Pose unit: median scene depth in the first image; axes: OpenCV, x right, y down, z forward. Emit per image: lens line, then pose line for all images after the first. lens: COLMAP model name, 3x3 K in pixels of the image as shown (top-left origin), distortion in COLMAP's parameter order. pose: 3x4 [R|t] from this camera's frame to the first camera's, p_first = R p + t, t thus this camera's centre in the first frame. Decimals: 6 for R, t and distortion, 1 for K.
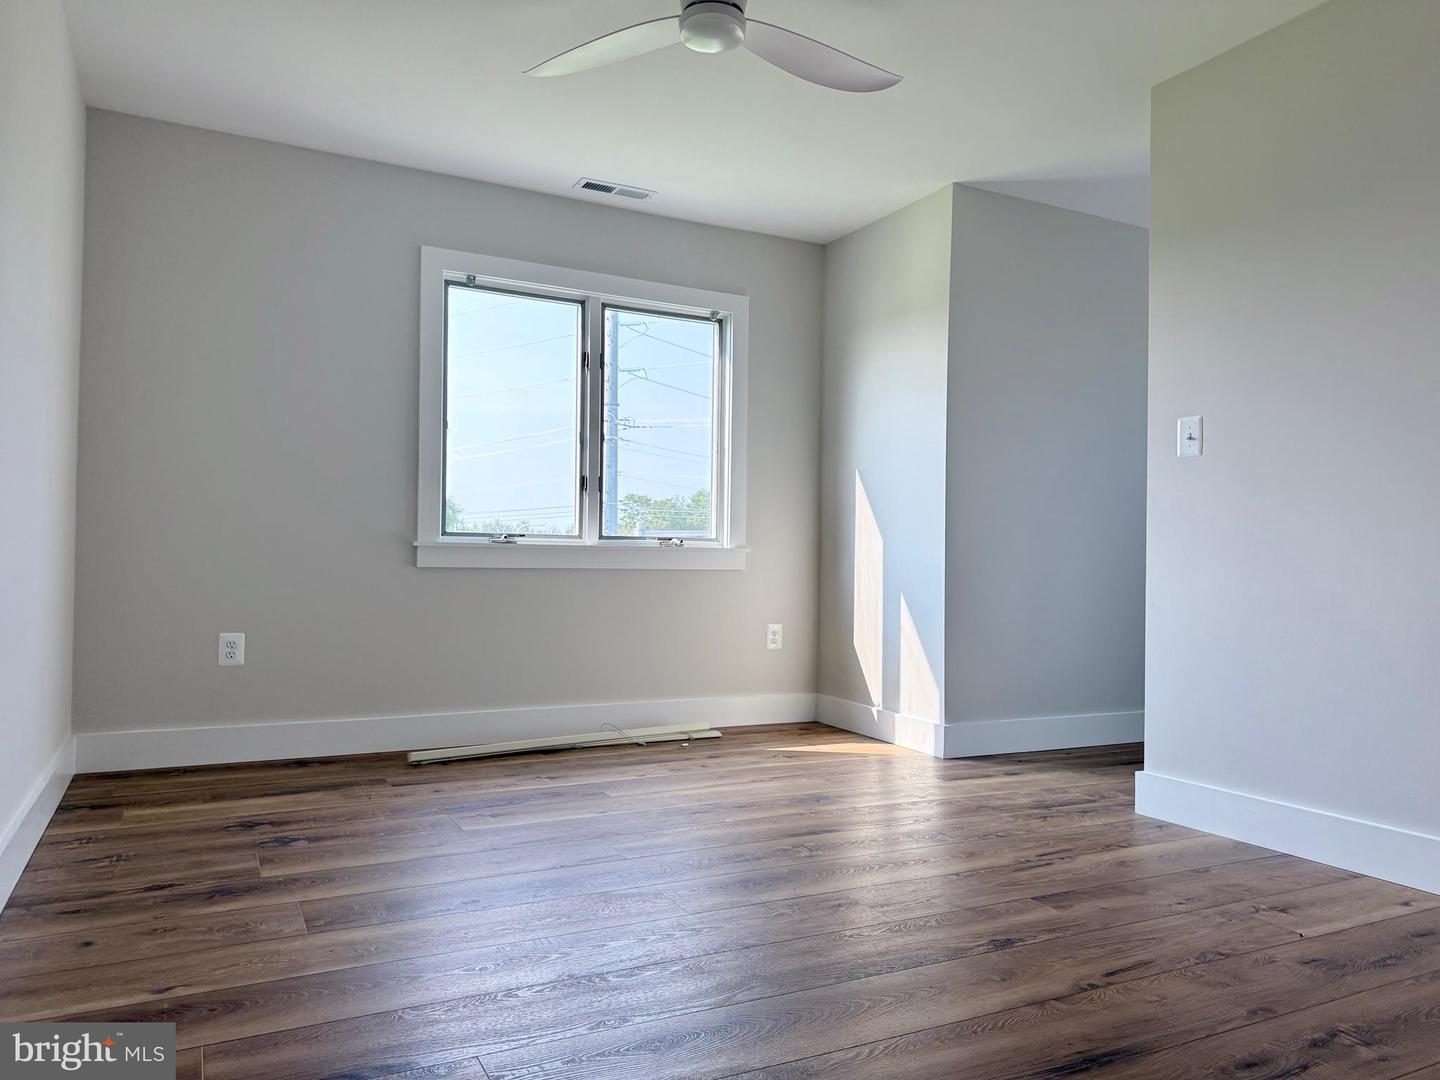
lens RADIAL K [[1024.4, 0, 720.0], [0, 1024.4, 540.0], [0, 0, 1]] dist [0.106979, -0.126014]
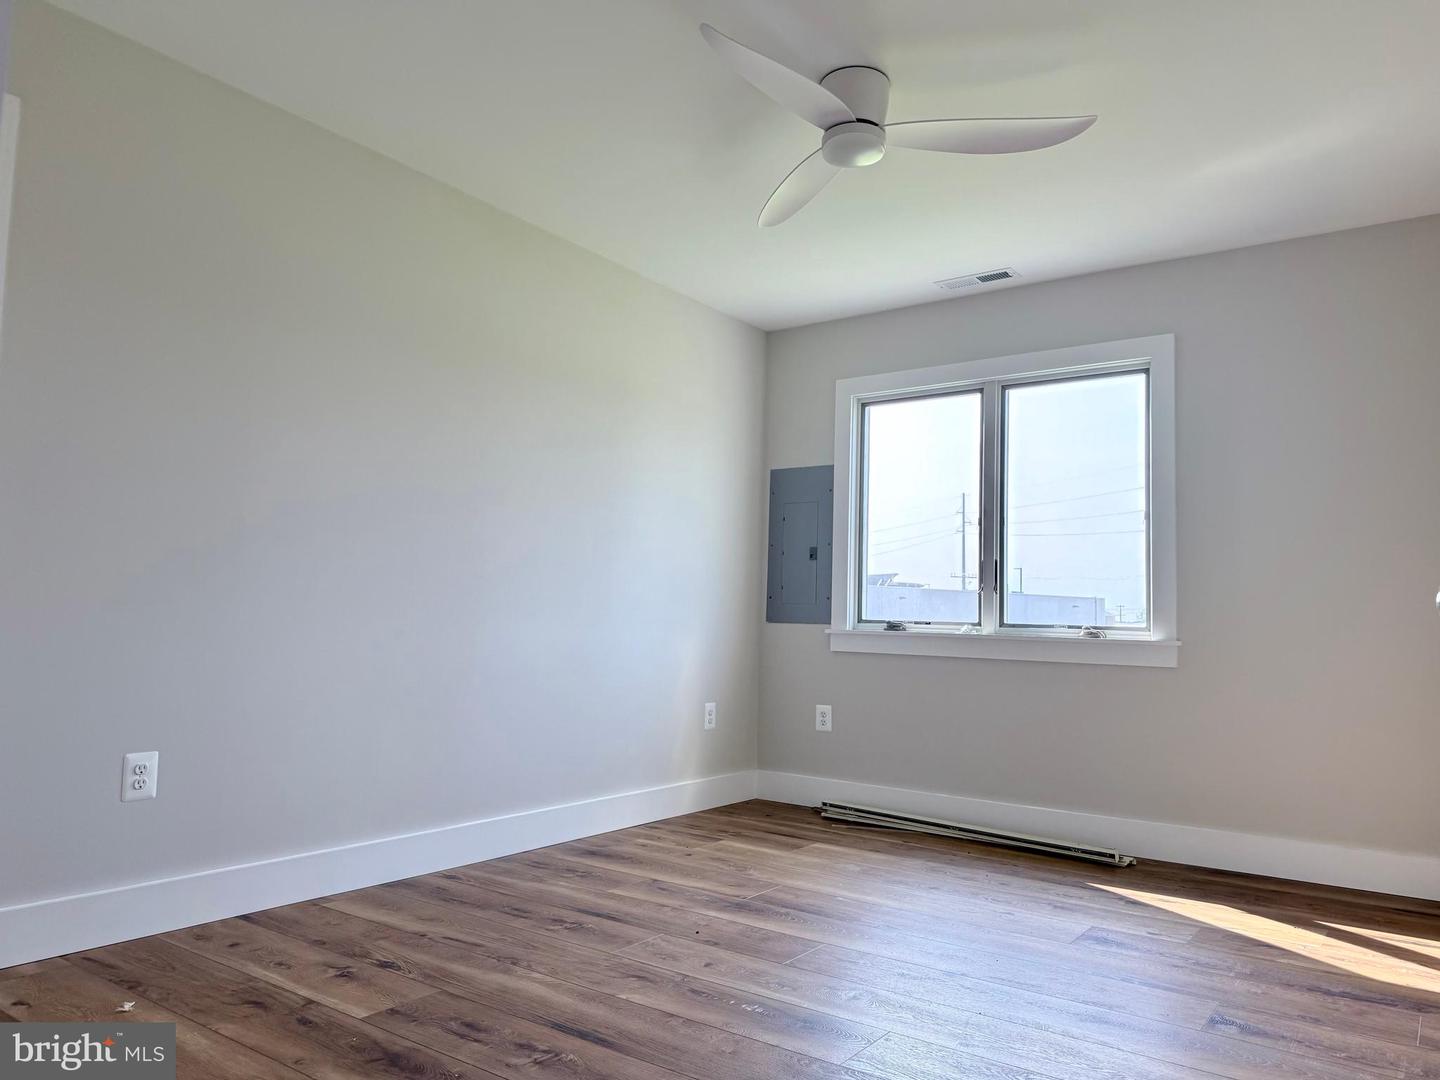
lens RADIAL K [[1024.4, 0, 720.0], [0, 1024.4, 540.0], [0, 0, 1]] dist [0.106979, -0.126014]
pose [[0.483260, -0.079245, -0.871883, 0.598766], [-0.012907, 0.995142, -0.097601, 0.015308], [0.875382, 0.058420, 0.479890, 0.307791]]
